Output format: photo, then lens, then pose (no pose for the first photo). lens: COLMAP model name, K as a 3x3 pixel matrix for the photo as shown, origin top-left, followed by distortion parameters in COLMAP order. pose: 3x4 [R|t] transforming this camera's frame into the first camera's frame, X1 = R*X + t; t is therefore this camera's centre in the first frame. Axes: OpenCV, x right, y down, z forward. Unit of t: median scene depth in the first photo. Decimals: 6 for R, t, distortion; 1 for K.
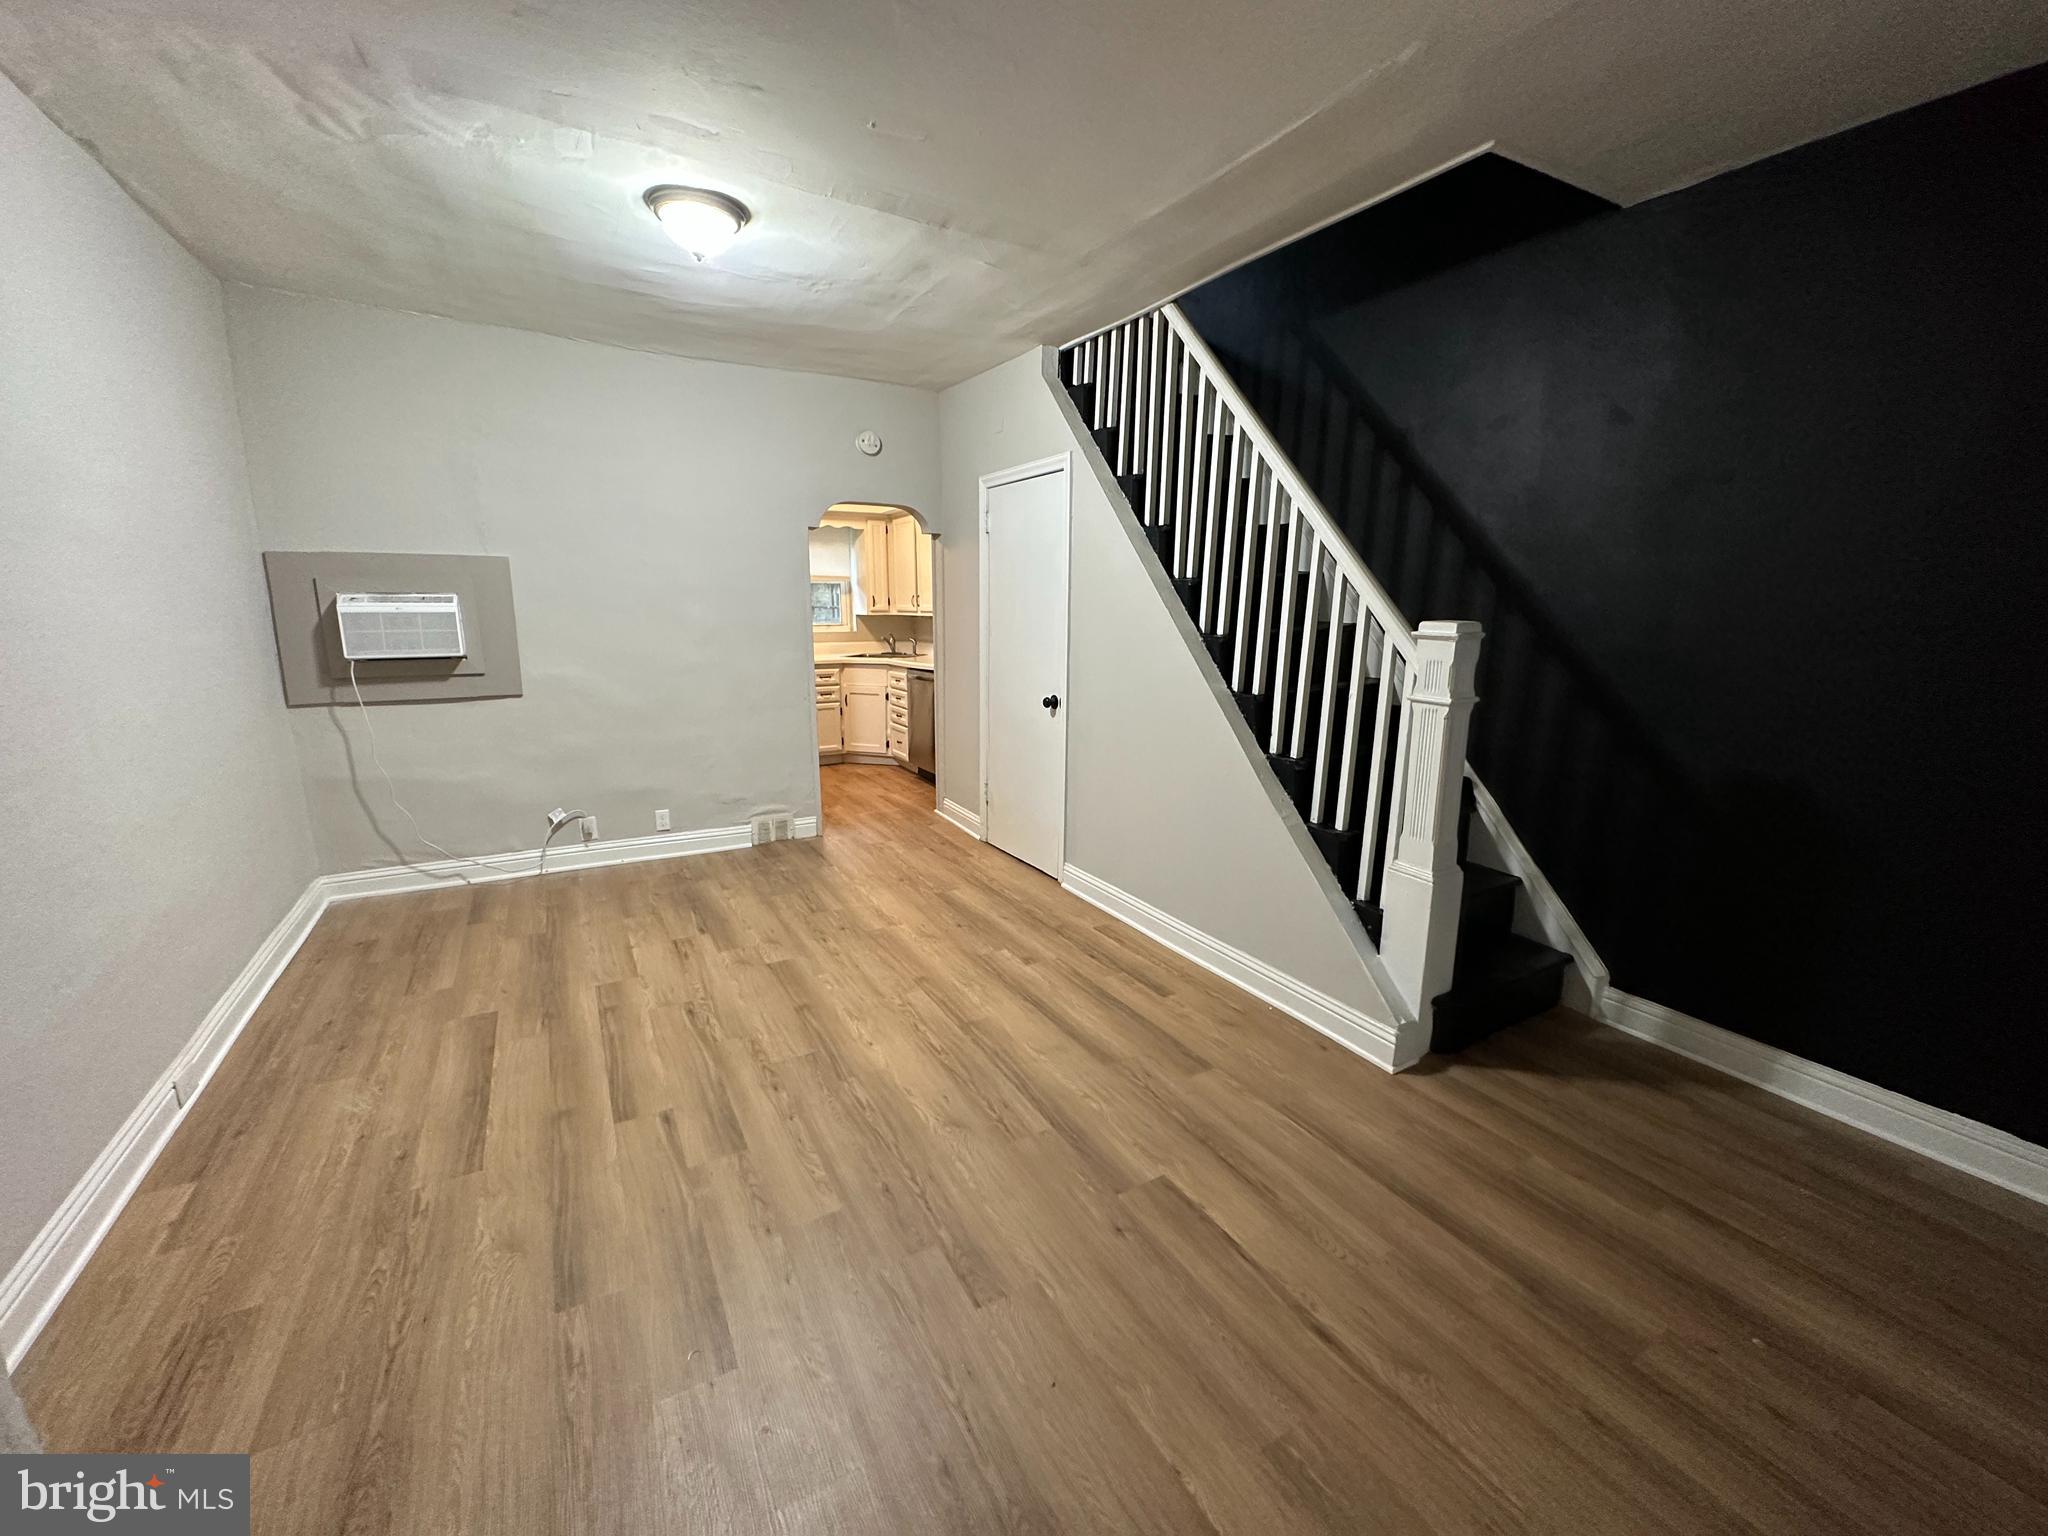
lens RADIAL K [[826.8, 0, 1028.9], [0, 826.8, 771.9], [0, 0, 1]] dist [-0.003830, -0.000477]
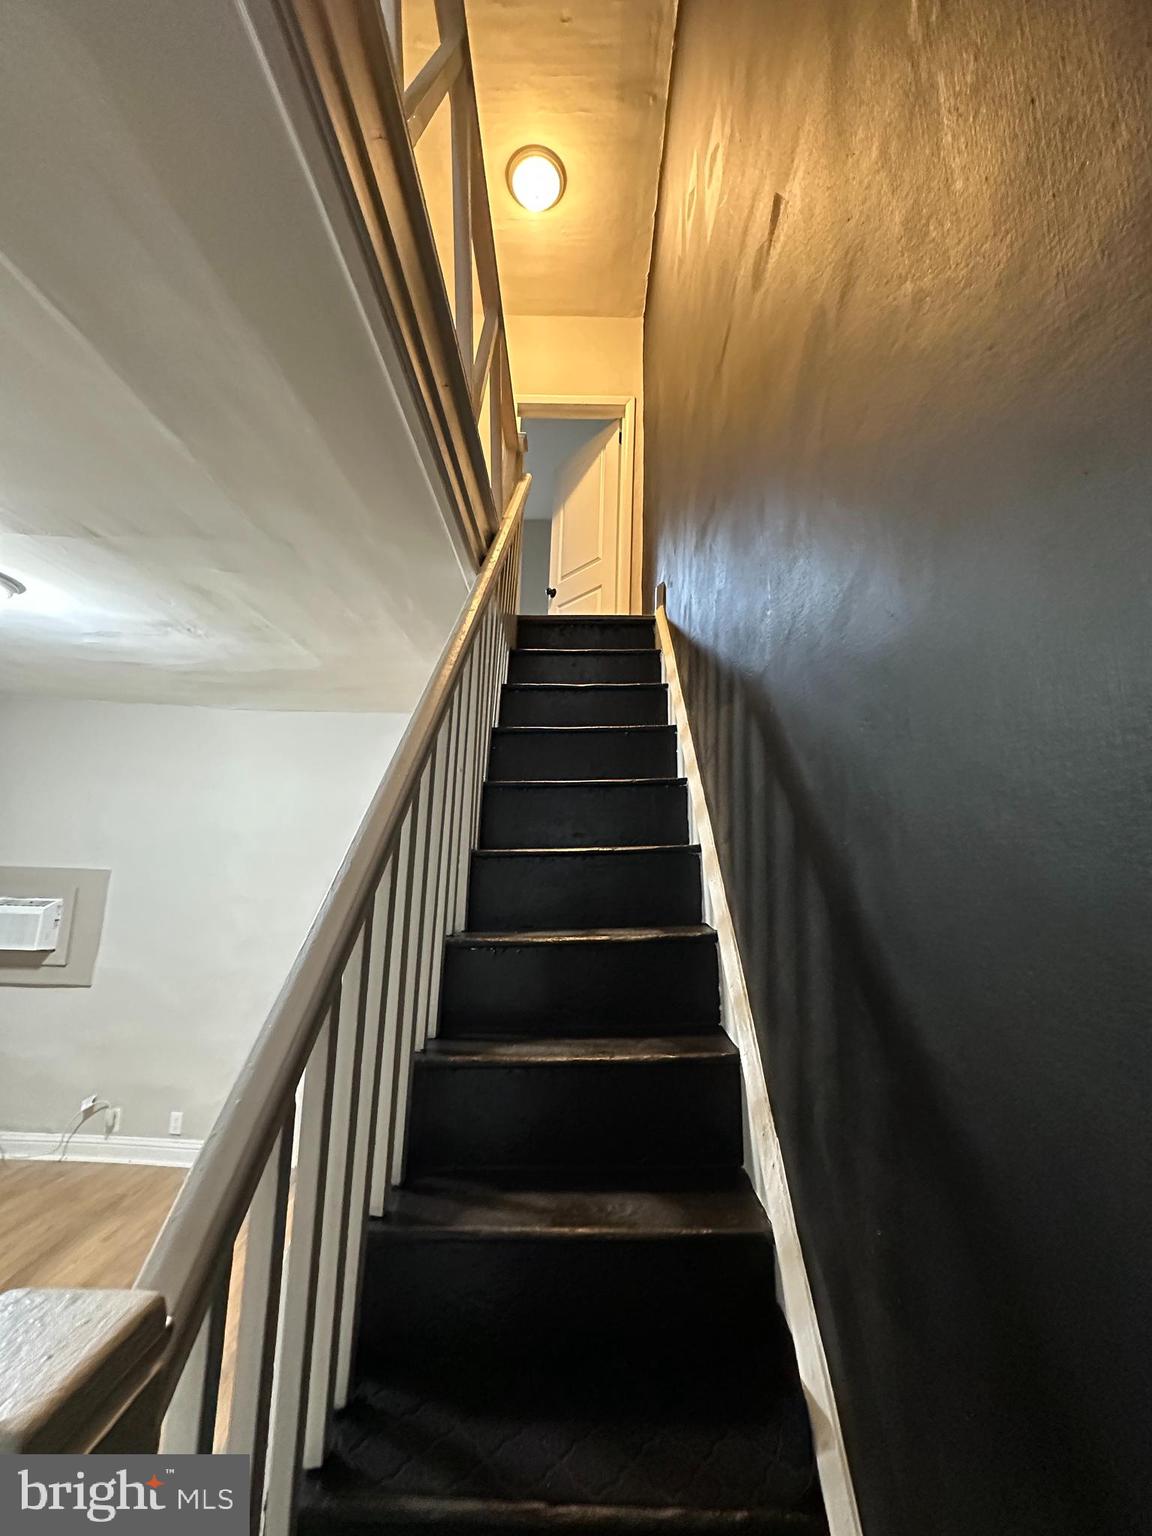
lens RADIAL K [[620.1, 0, 572.0], [0, 620.1, 769.9], [0, 0, 1]] dist [-0.003830, -0.000477]
pose [[0.858903, -0.058716, -0.508762, 0.432363], [-0.132478, 0.934122, -0.331460, -0.178329], [0.494708, 0.352092, 0.794541, 0.533682]]
